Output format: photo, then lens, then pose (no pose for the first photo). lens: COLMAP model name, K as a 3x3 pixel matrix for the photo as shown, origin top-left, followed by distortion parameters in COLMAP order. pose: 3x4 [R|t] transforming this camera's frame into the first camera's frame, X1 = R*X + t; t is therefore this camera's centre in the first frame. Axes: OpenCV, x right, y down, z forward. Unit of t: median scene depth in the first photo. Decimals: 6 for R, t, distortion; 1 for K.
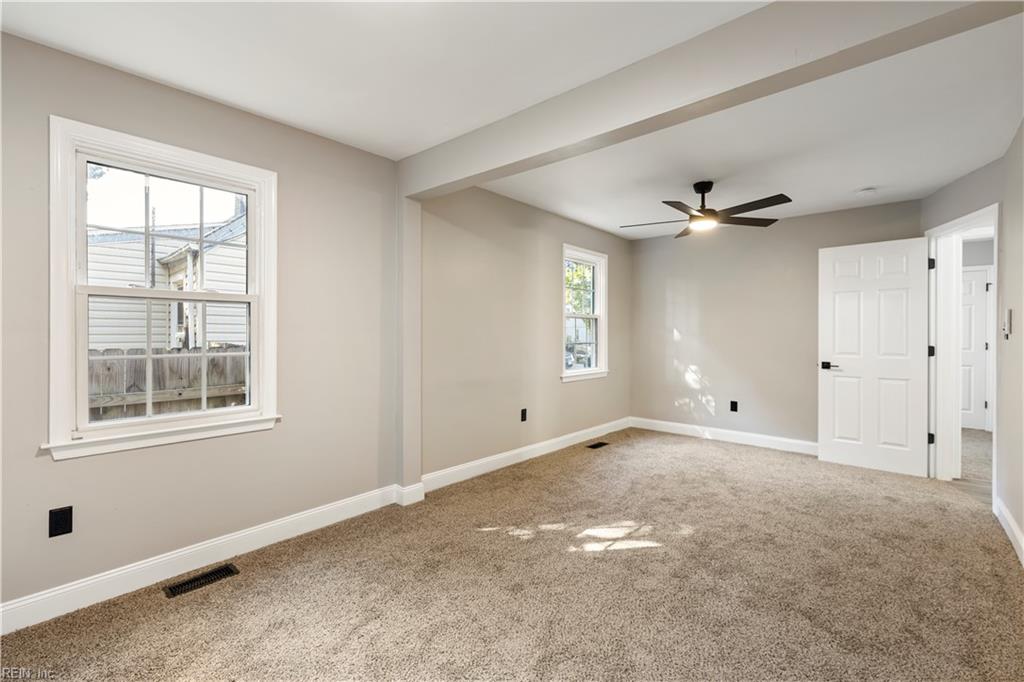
lens RADIAL K [[442.5, 0, 510.9], [0, 442.5, 339.1], [0, 0, 1]] dist [-0.001326, -0.000334]
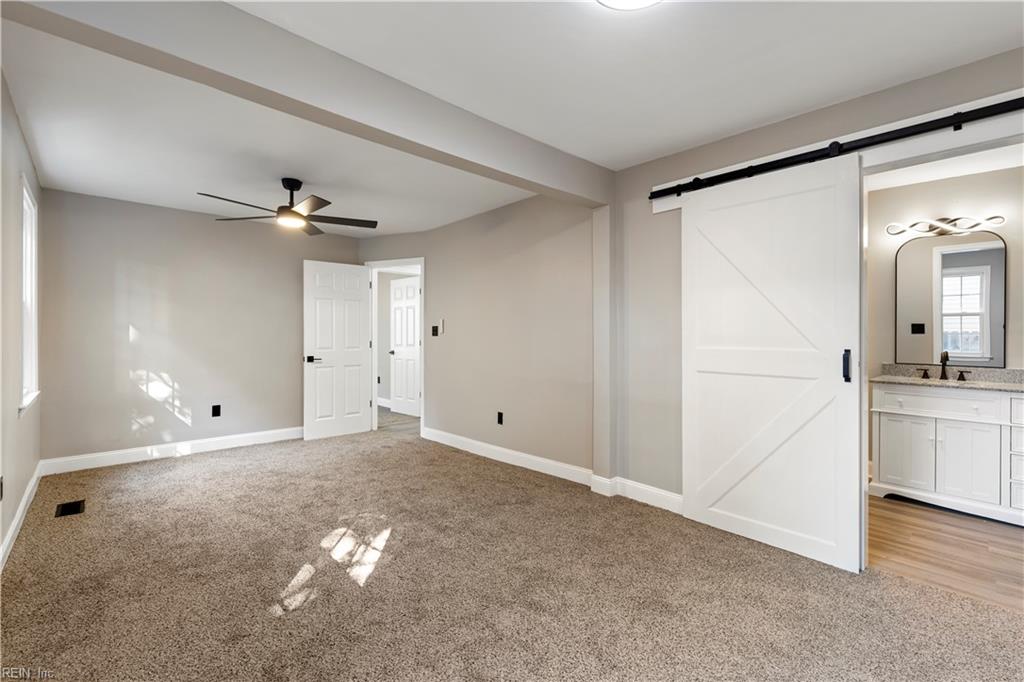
lens RADIAL K [[442.5, 0, 512.4], [0, 442.5, 336.9], [0, 0, 1]] dist [-0.001326, -0.000334]
pose [[0.092886, -0.009266, 0.995634, -0.517495], [0.009907, 0.999916, 0.008382, -0.006473], [-0.995627, 0.009085, 0.092970, 0.429437]]
